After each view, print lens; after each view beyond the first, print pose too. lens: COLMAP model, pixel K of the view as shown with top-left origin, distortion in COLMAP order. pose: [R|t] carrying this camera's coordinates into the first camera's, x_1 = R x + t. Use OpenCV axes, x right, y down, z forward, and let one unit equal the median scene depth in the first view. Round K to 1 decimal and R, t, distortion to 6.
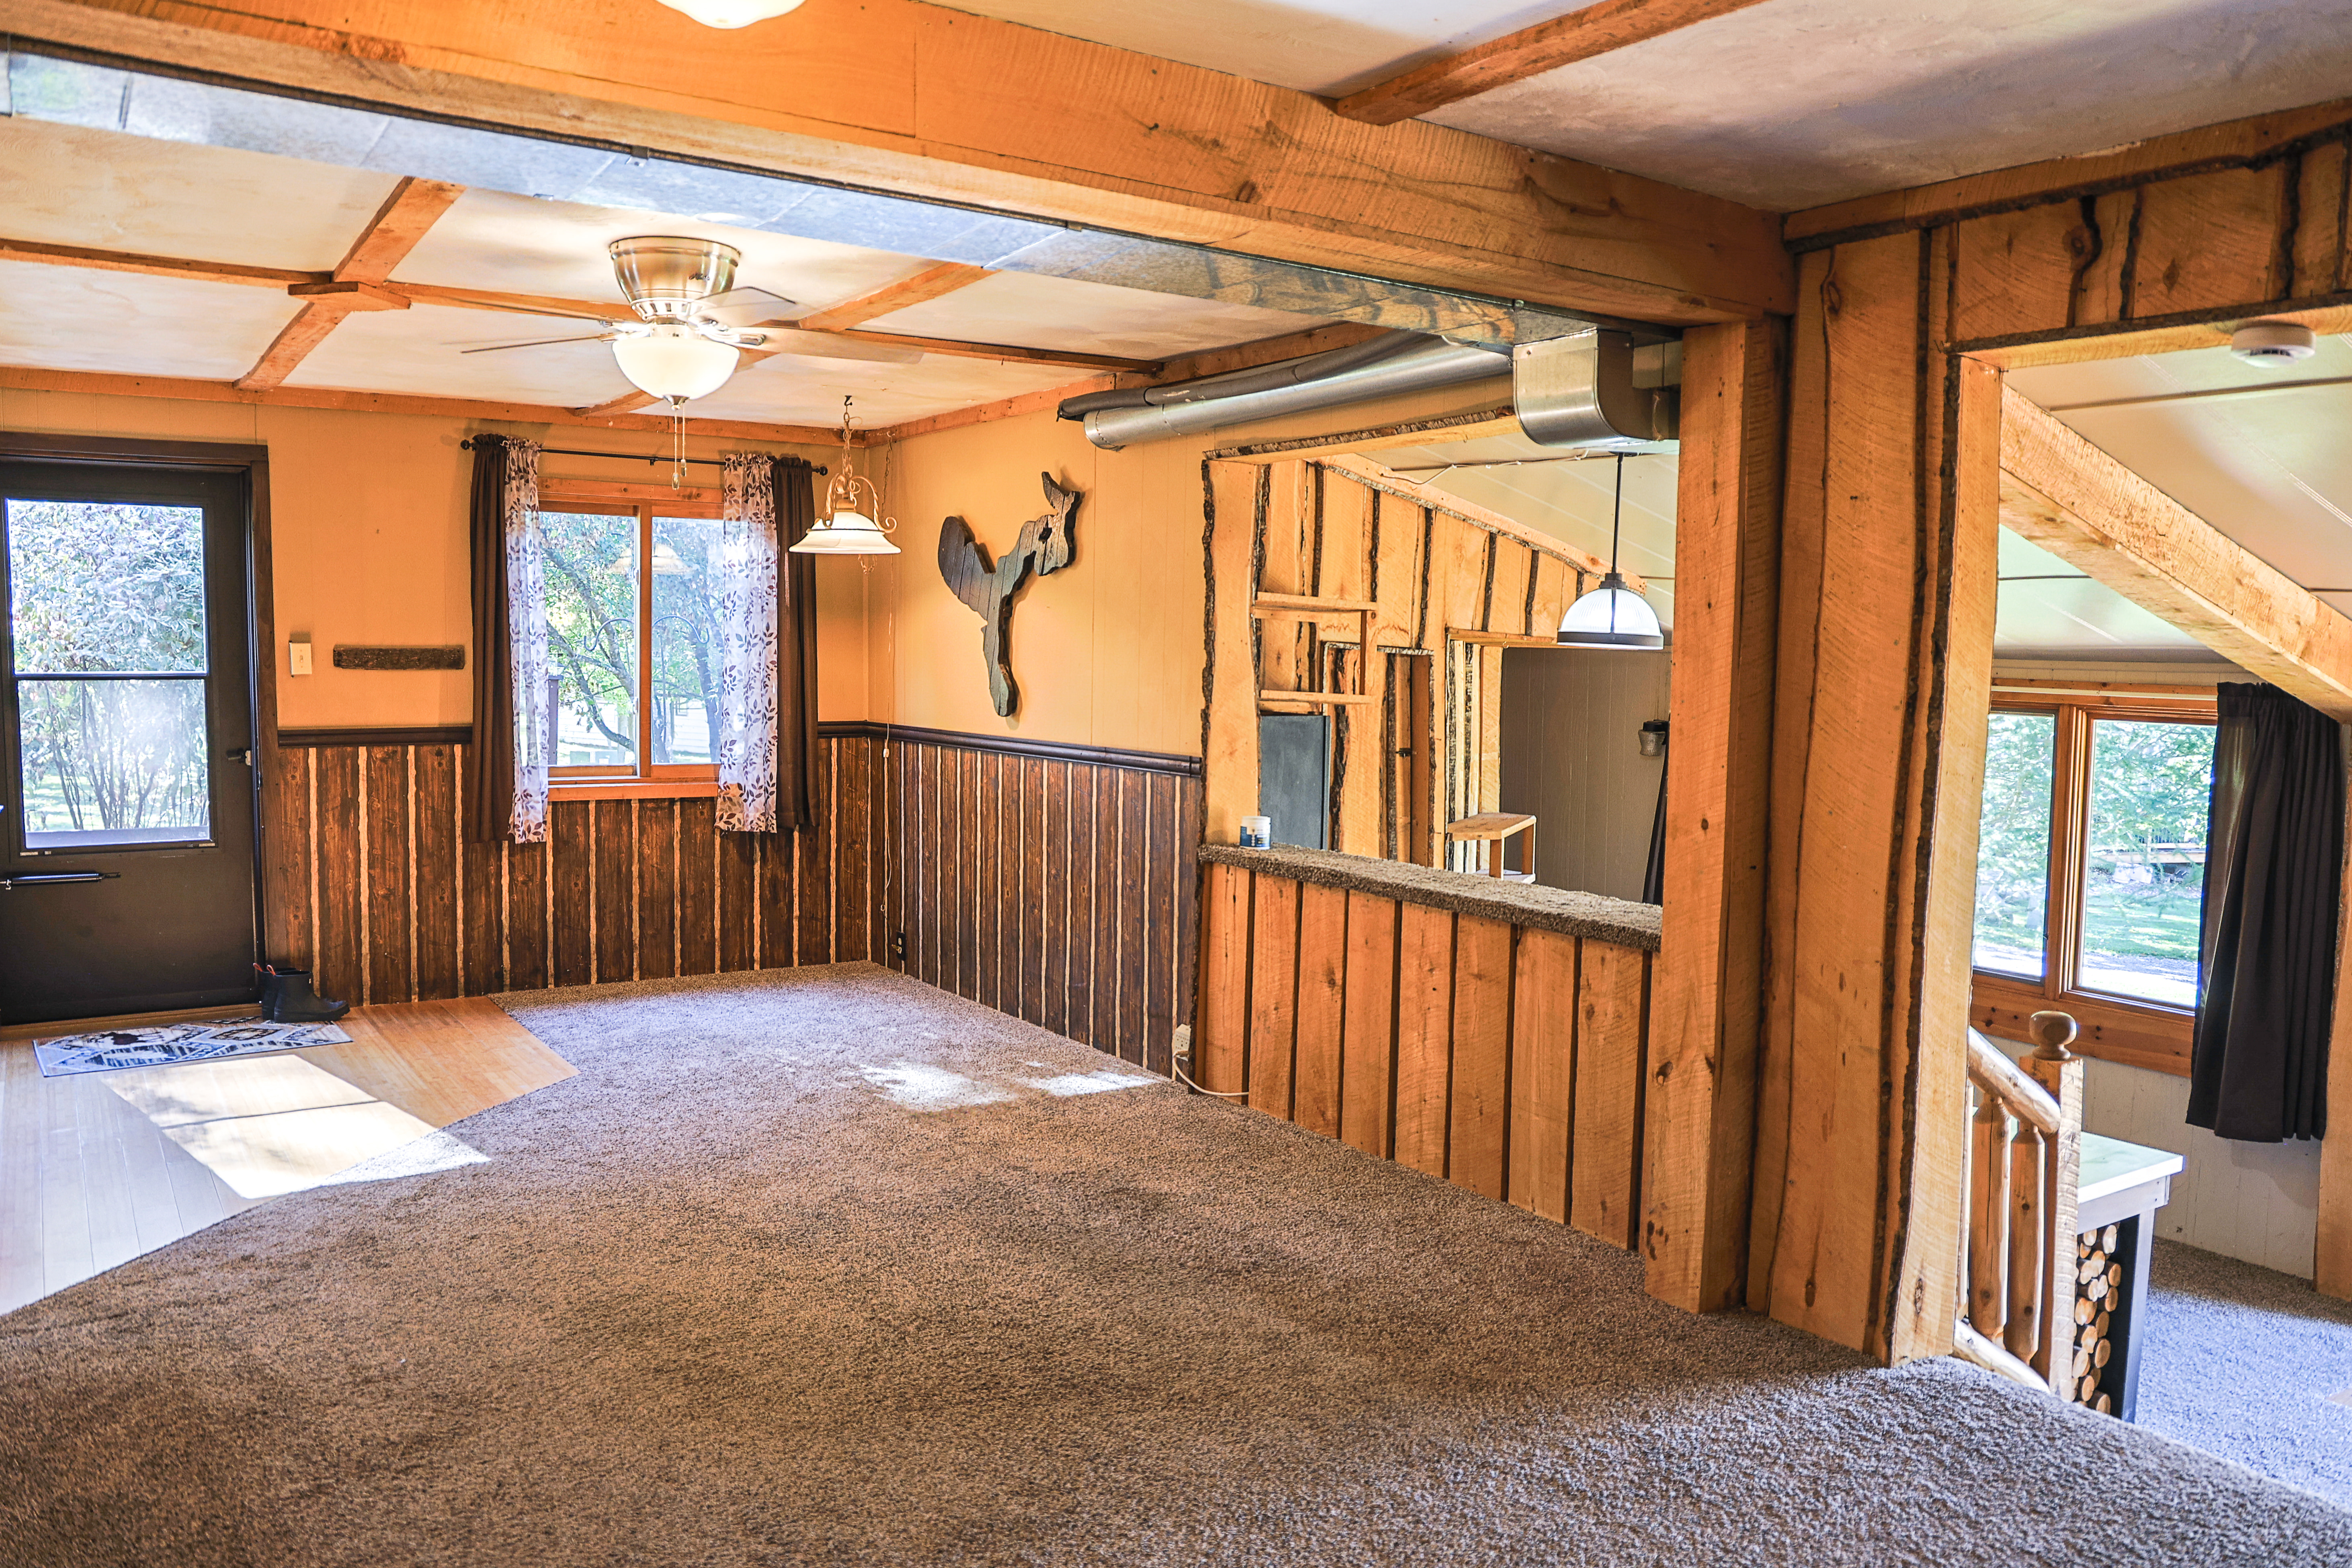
lens RADIAL K [[1783.0, 0, 1191.8], [0, 1783.0, 783.3], [0, 0, 1]] dist [-0.087862, 0.047960]
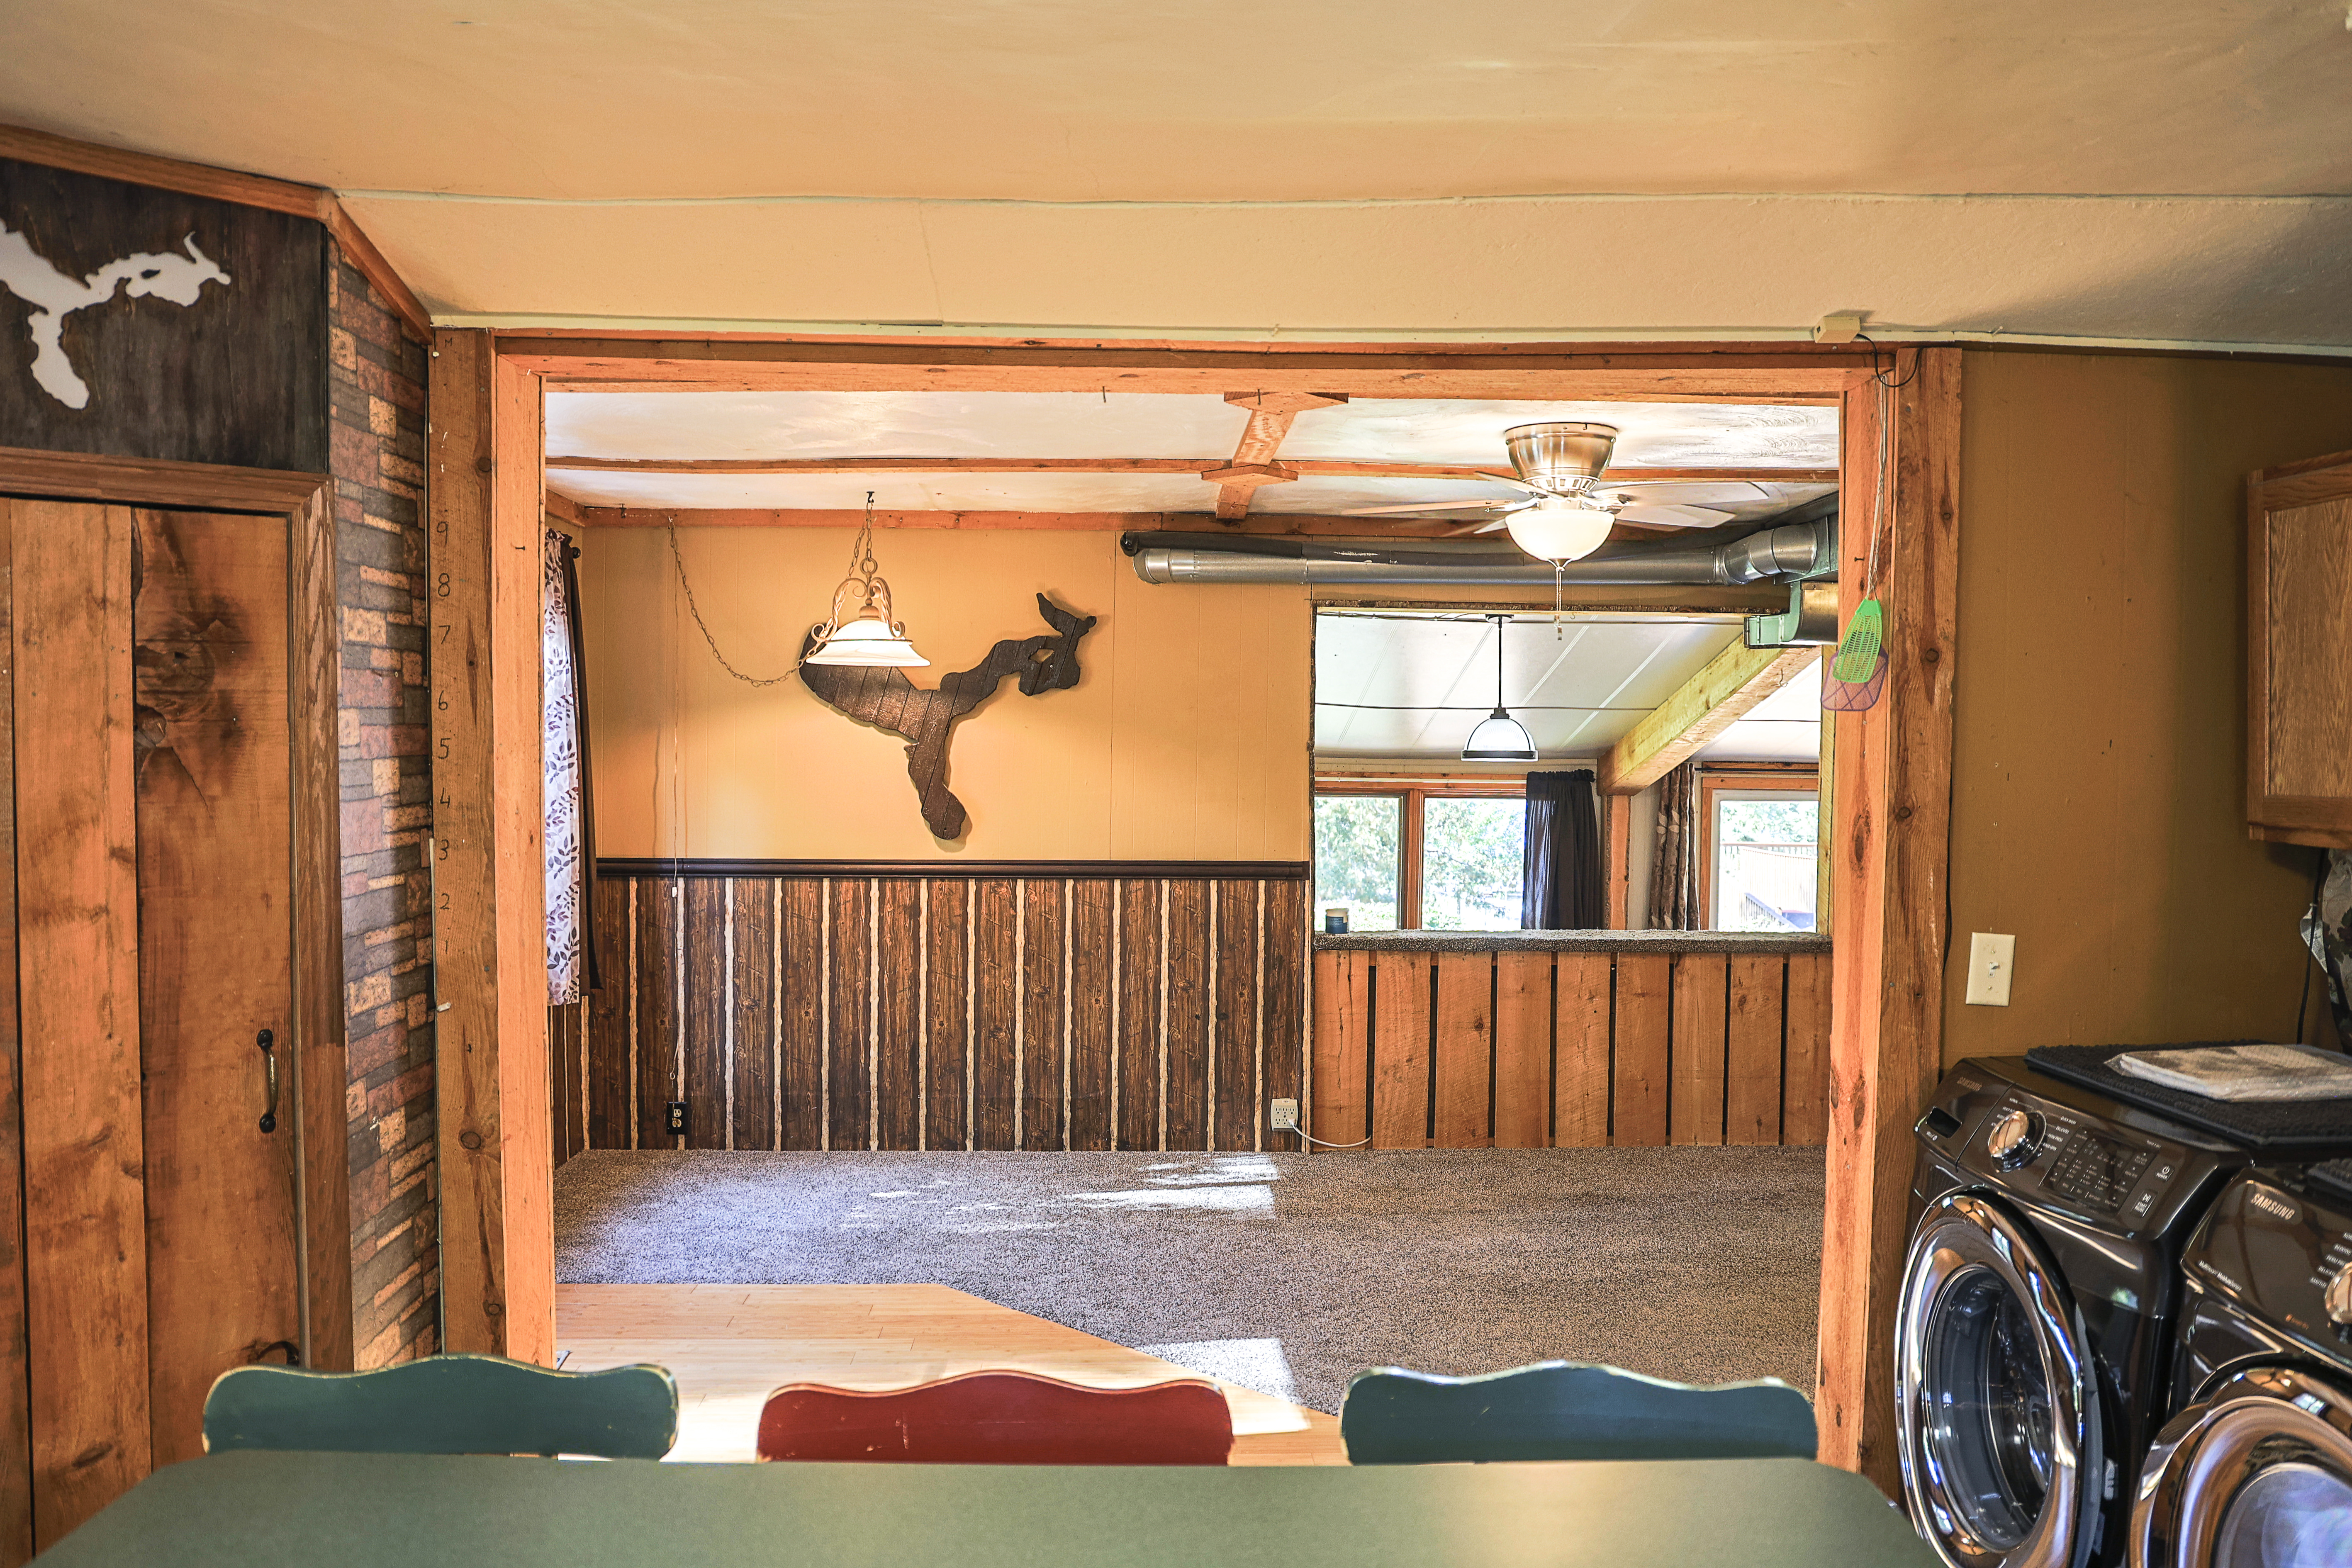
lens RADIAL K [[1783.0, 0, 1221.5], [0, 1783.0, 800.0], [0, 0, 1]] dist [-0.087862, 0.047960]
pose [[0.512868, -0.035946, 0.857715, -0.879975], [0.067098, 0.997745, 0.001693, -0.052022], [-0.855841, 0.056683, 0.514123, 0.392296]]
